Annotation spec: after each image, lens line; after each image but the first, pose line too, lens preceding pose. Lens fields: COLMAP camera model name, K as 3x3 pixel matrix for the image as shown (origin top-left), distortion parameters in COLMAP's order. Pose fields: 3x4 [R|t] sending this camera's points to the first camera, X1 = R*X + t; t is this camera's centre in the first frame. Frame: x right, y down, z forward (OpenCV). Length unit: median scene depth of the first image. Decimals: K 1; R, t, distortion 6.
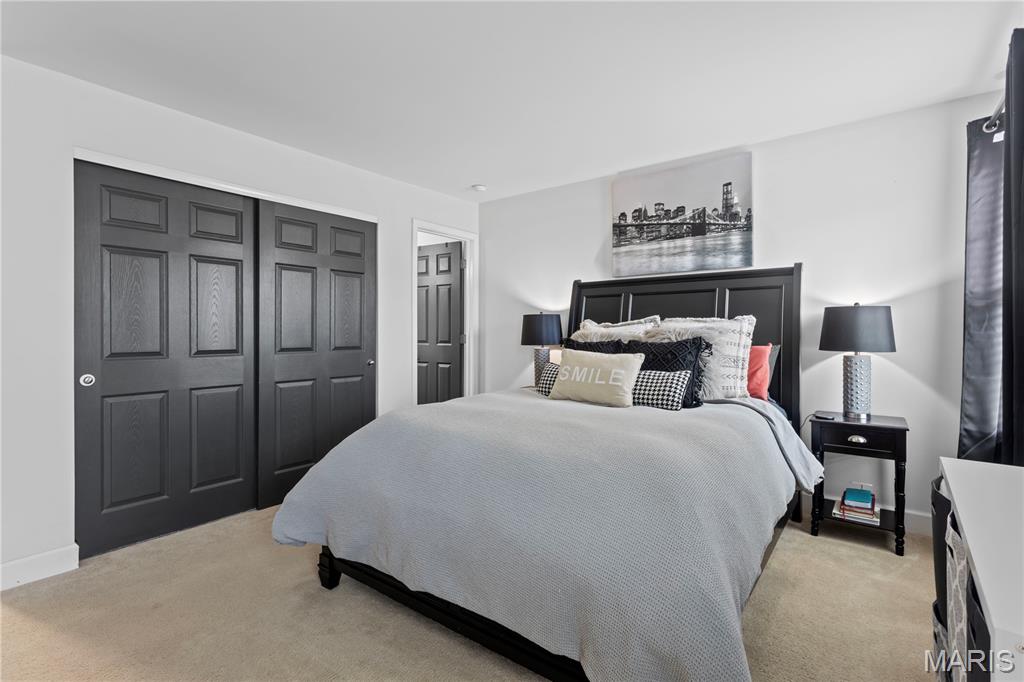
lens RADIAL K [[482.5, 0, 491.6], [0, 482.5, 331.4], [0, 0, 1]] dist [-0.010906, 0.003454]
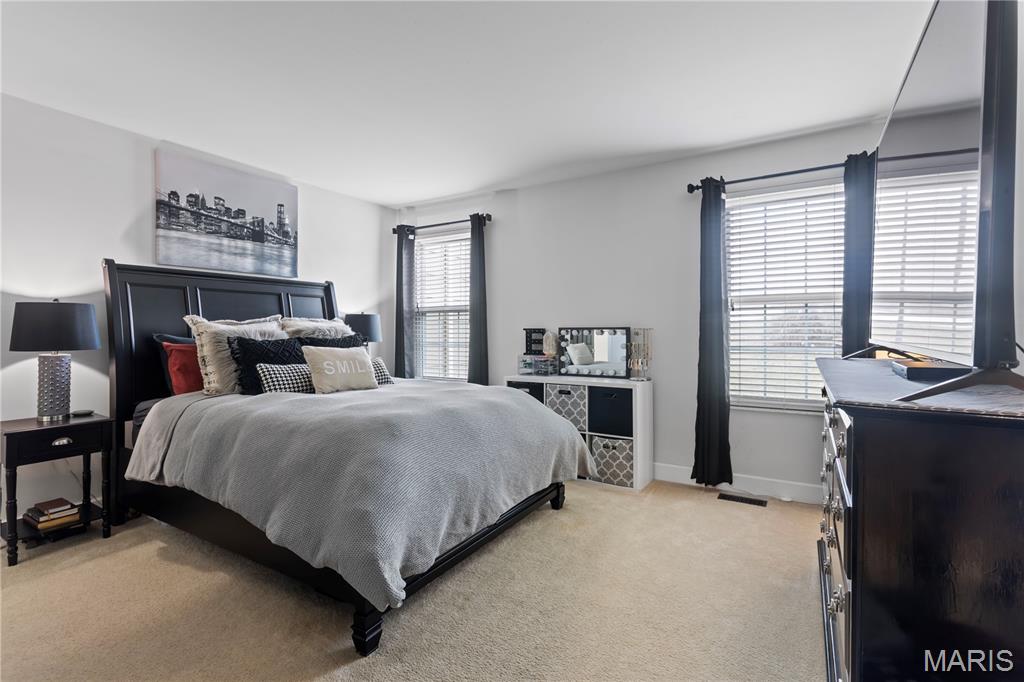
lens RADIAL K [[482.5, 0, 512.6], [0, 482.5, 339.1], [0, 0, 1]] dist [-0.010906, 0.003454]
pose [[-0.145691, -0.019394, 0.989140, -0.720852], [-0.000320, 0.999809, 0.019556, 0.001048], [-0.989330, 0.002533, -0.145669, 0.565835]]
